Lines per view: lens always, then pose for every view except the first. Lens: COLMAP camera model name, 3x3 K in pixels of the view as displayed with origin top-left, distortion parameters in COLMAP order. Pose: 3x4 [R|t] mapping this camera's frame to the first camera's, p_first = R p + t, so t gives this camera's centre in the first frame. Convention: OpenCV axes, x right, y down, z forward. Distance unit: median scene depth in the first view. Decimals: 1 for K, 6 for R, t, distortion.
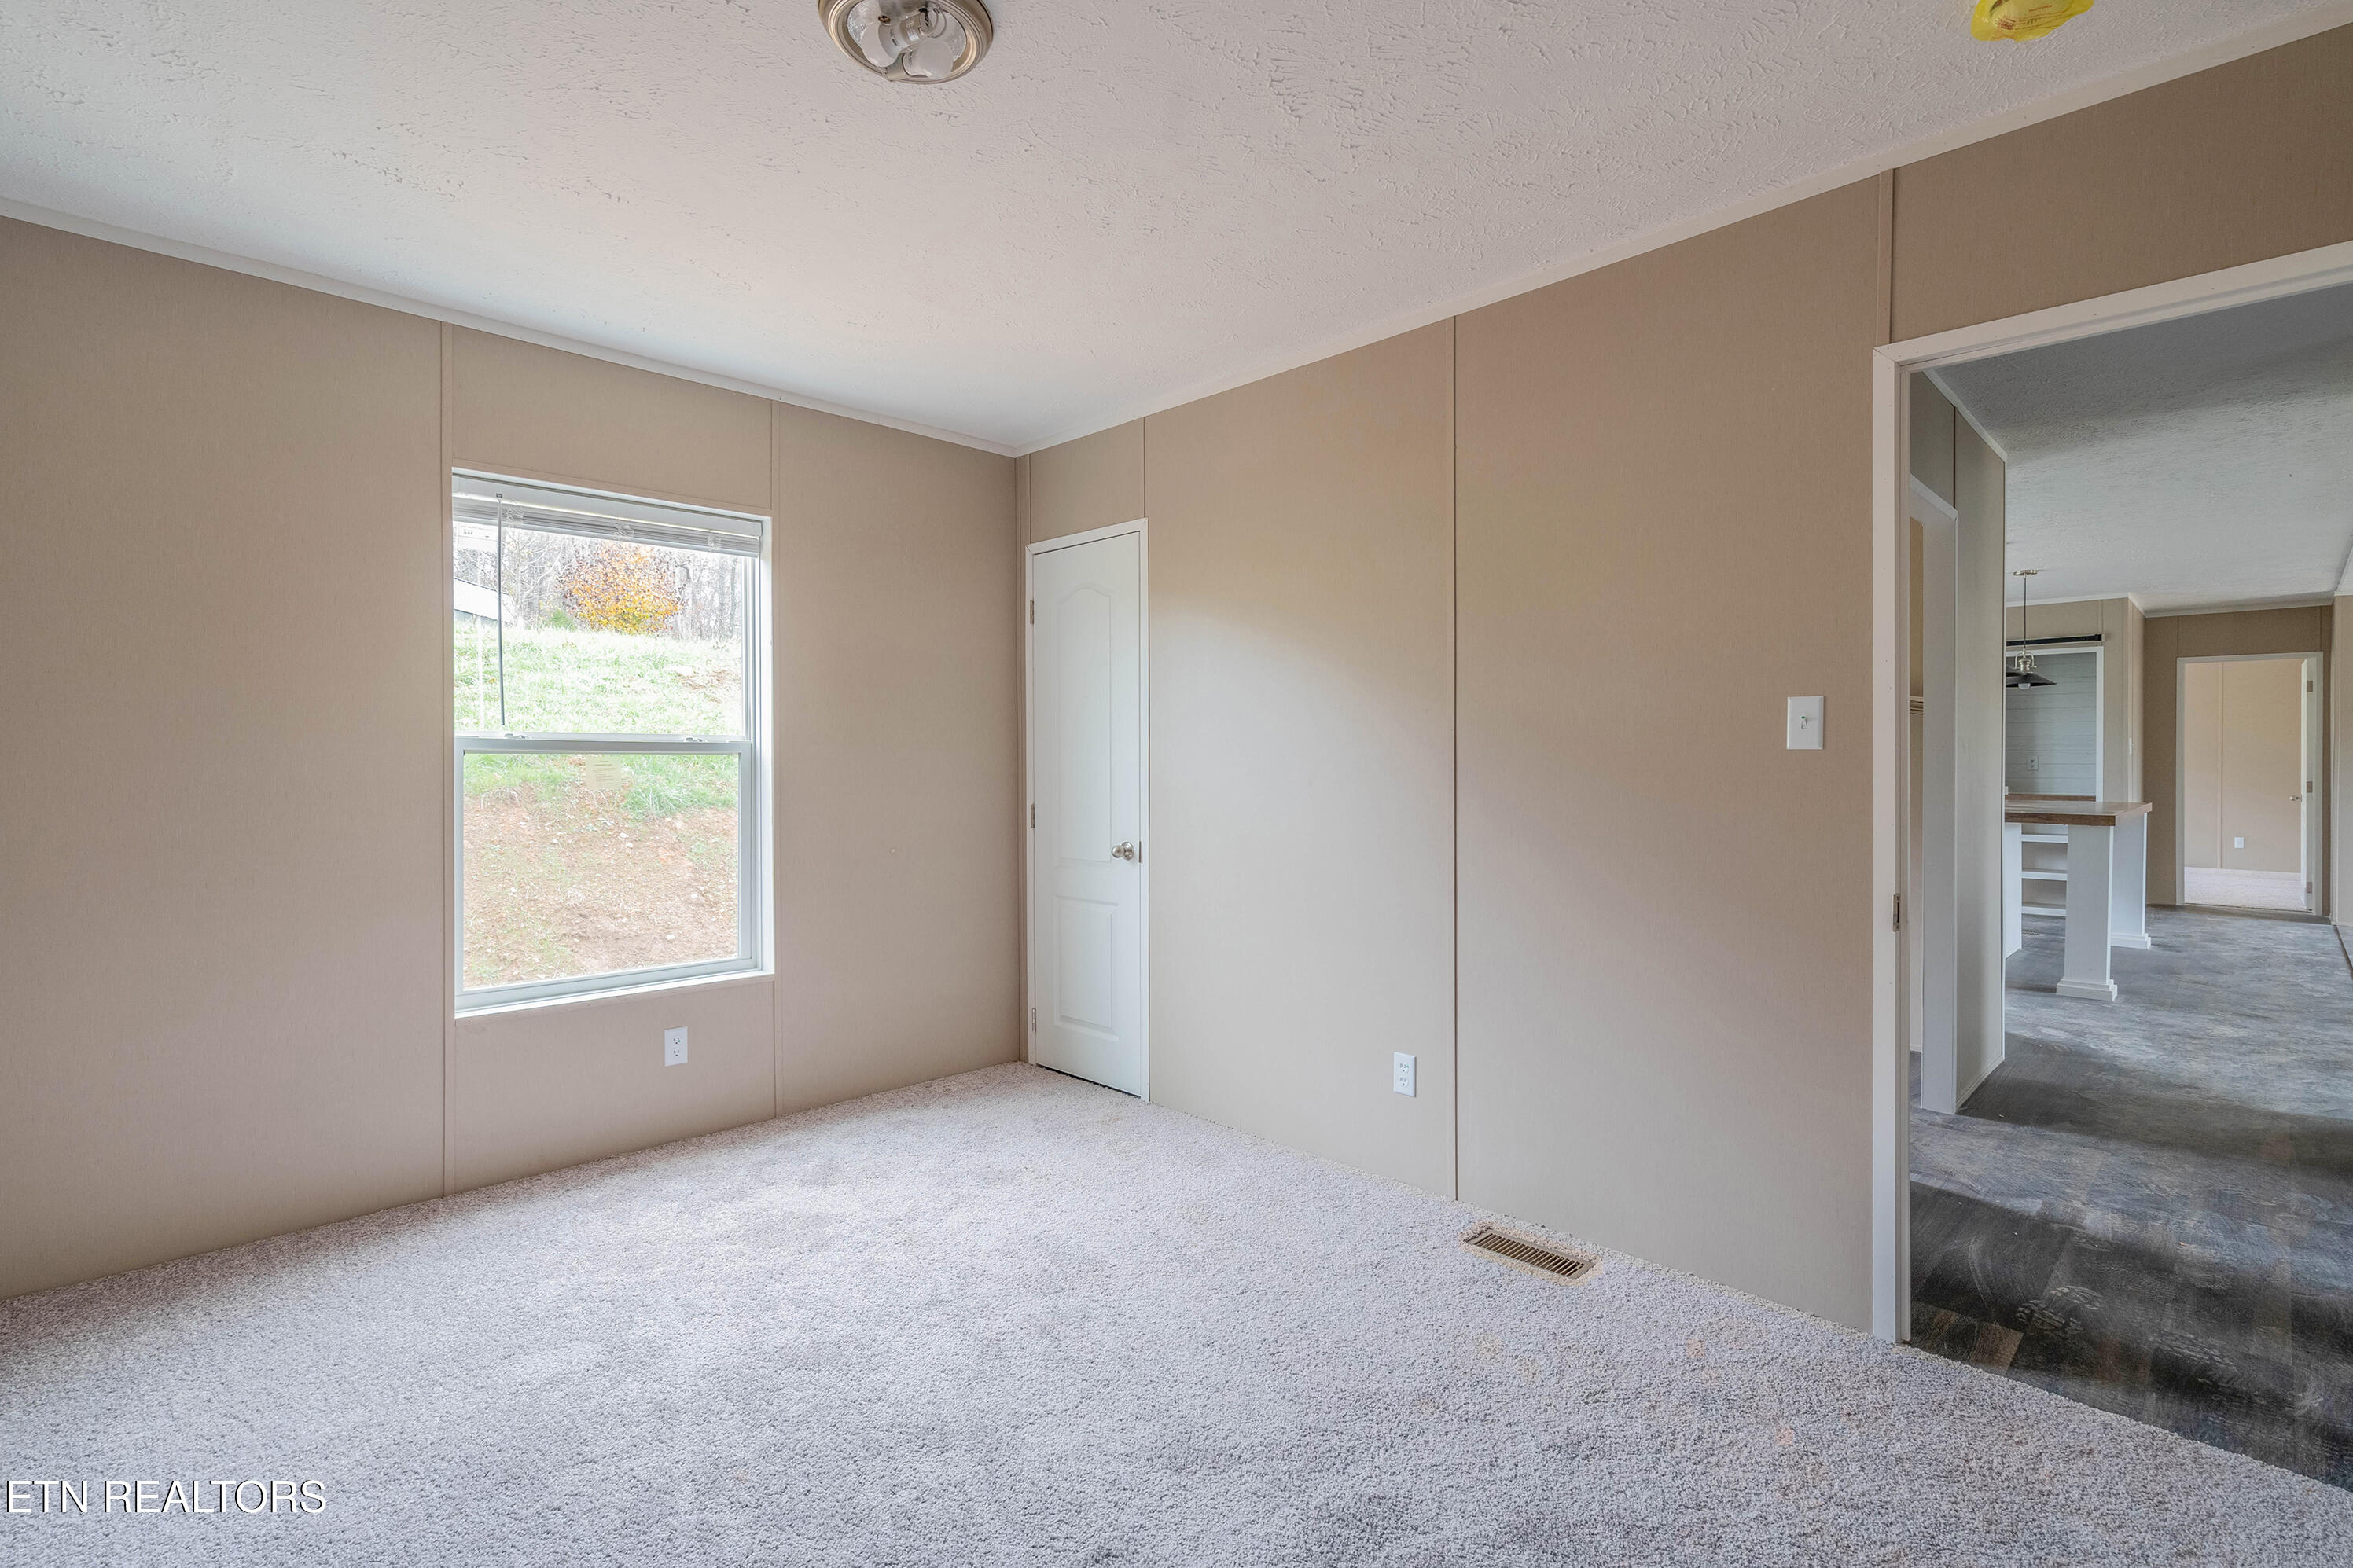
lens RADIAL K [[1030.2, 0, 1192.8], [0, 1030.2, 772.3], [0, 0, 1]] dist [-0.002574, -0.000163]
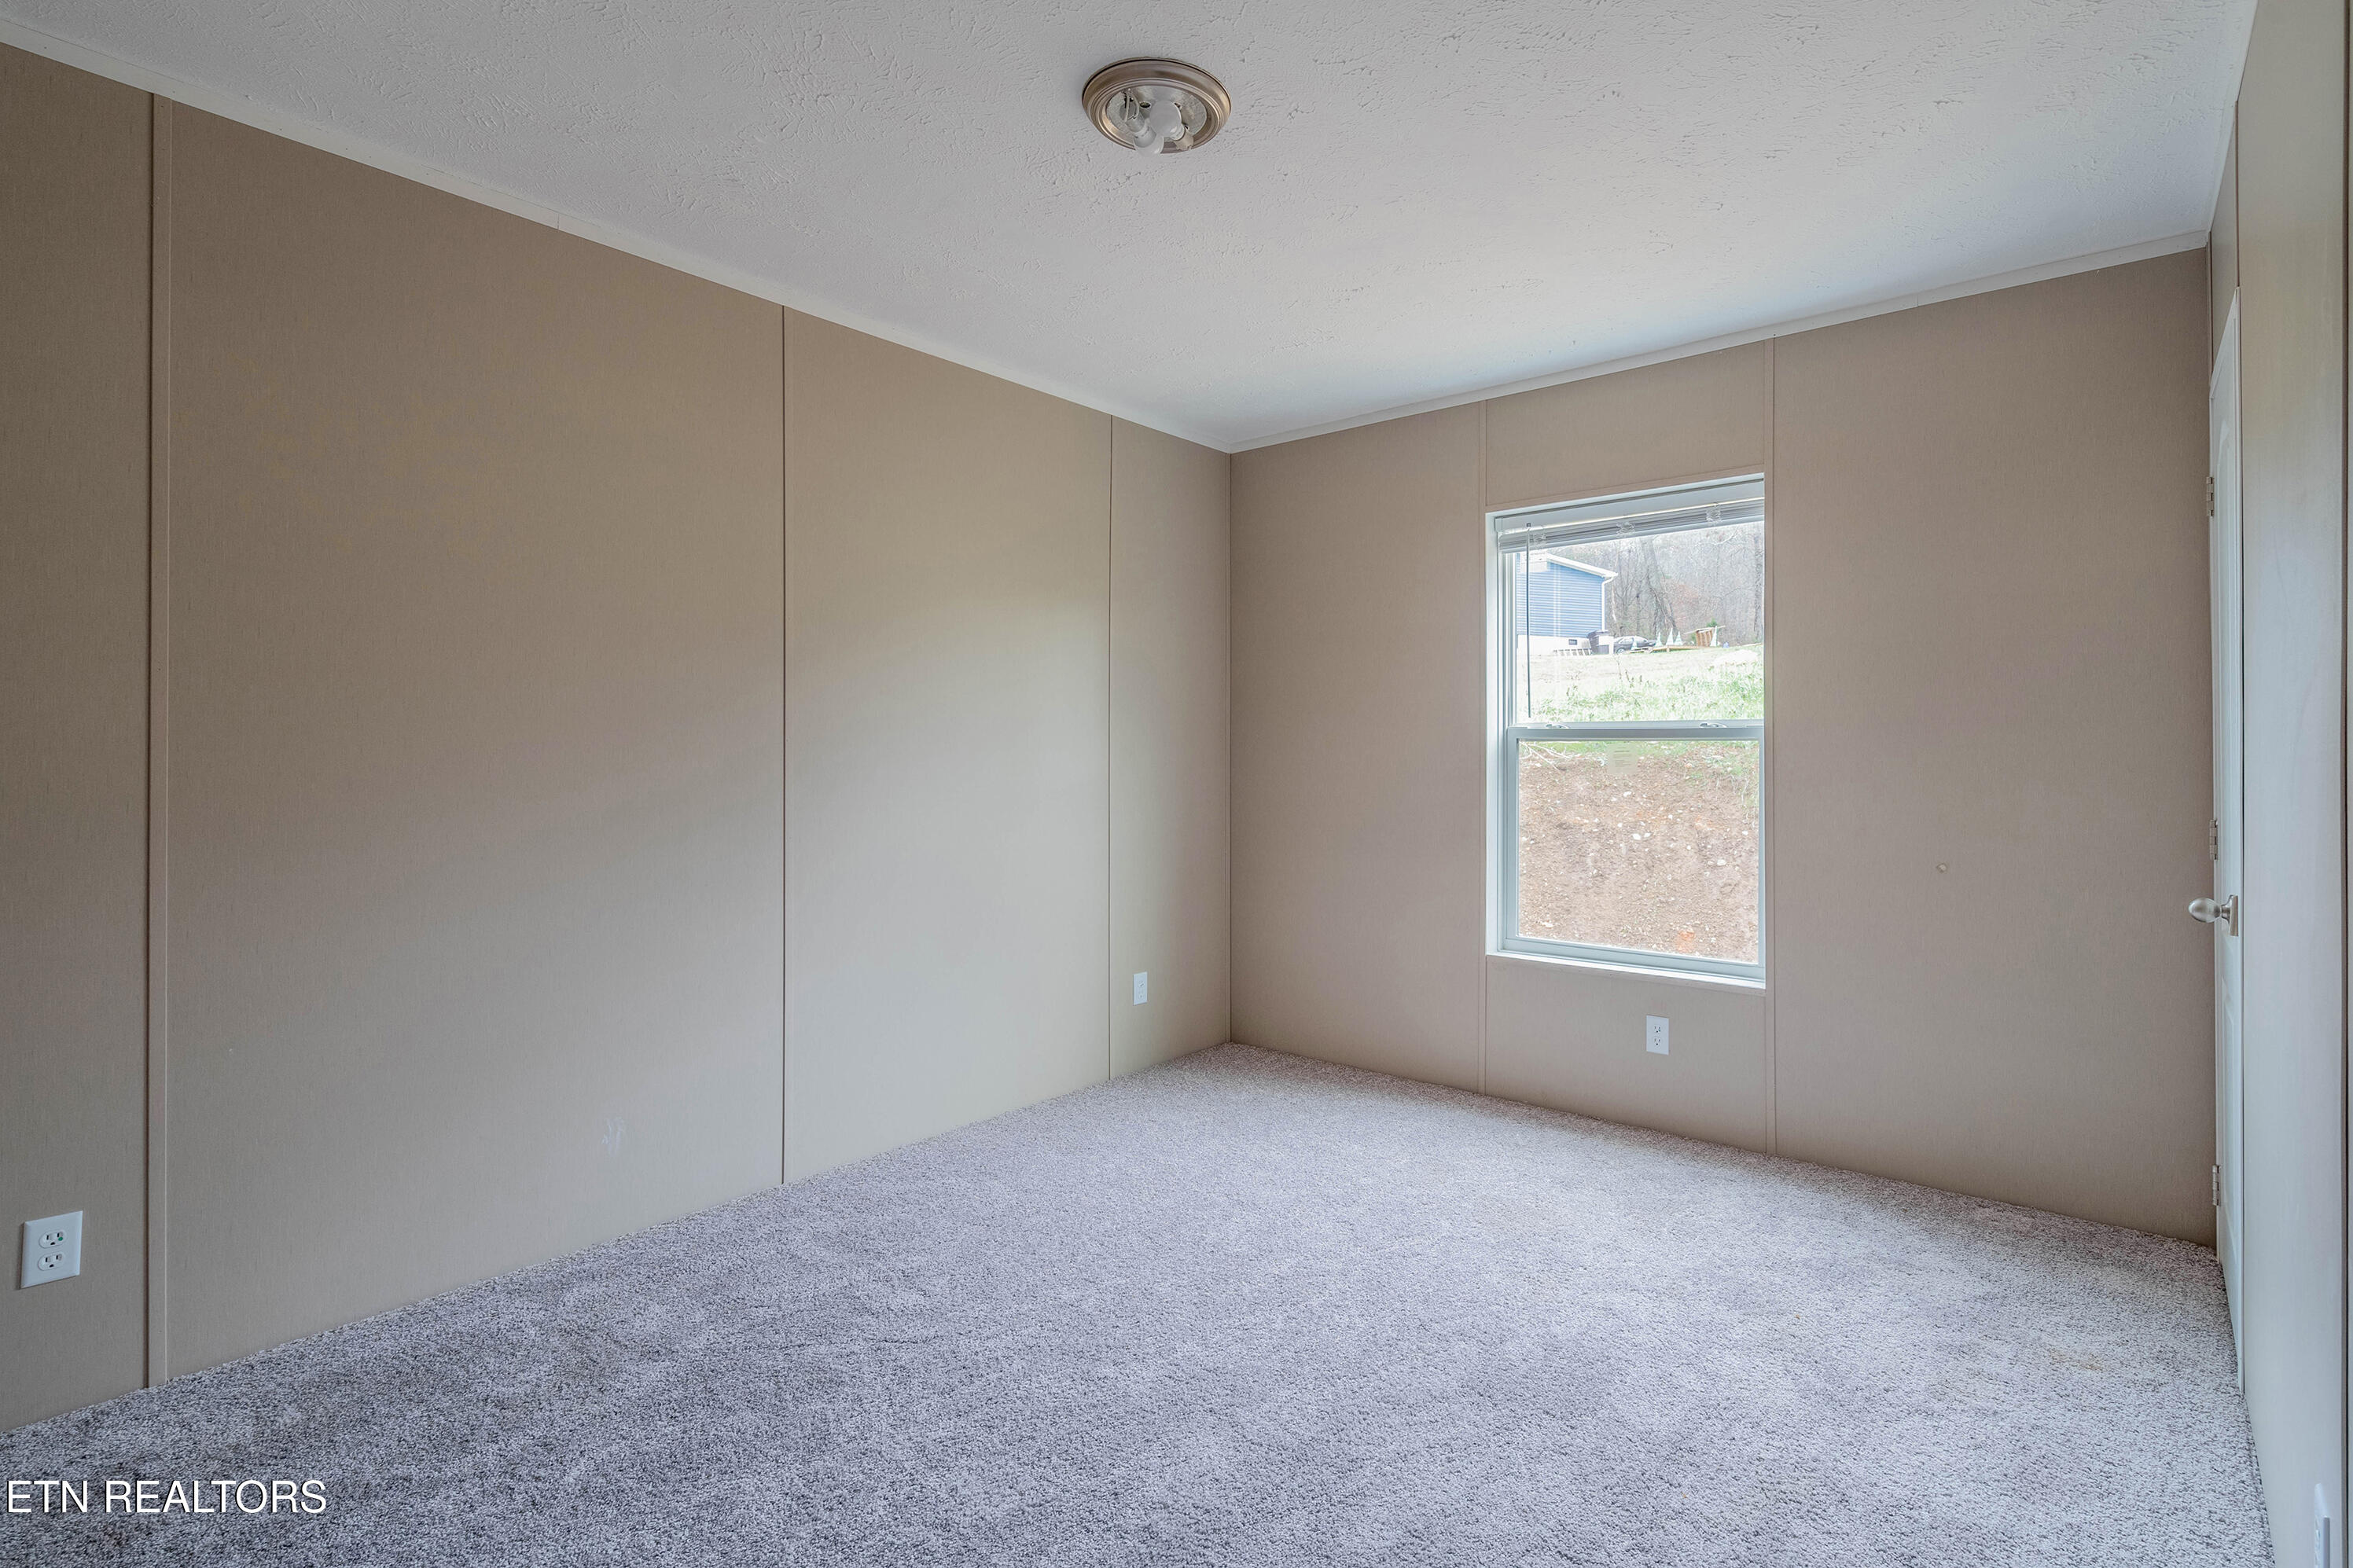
lens RADIAL K [[1020.6, 0, 1178.4], [0, 1020.6, 743.3], [0, 0, 1]] dist [-0.000271, 0.000044]
pose [[0.165218, -0.002525, -0.986254, 0.389312], [-0.007002, 0.999969, -0.003733, -0.008296], [0.986232, 0.007522, 0.165195, 0.374743]]
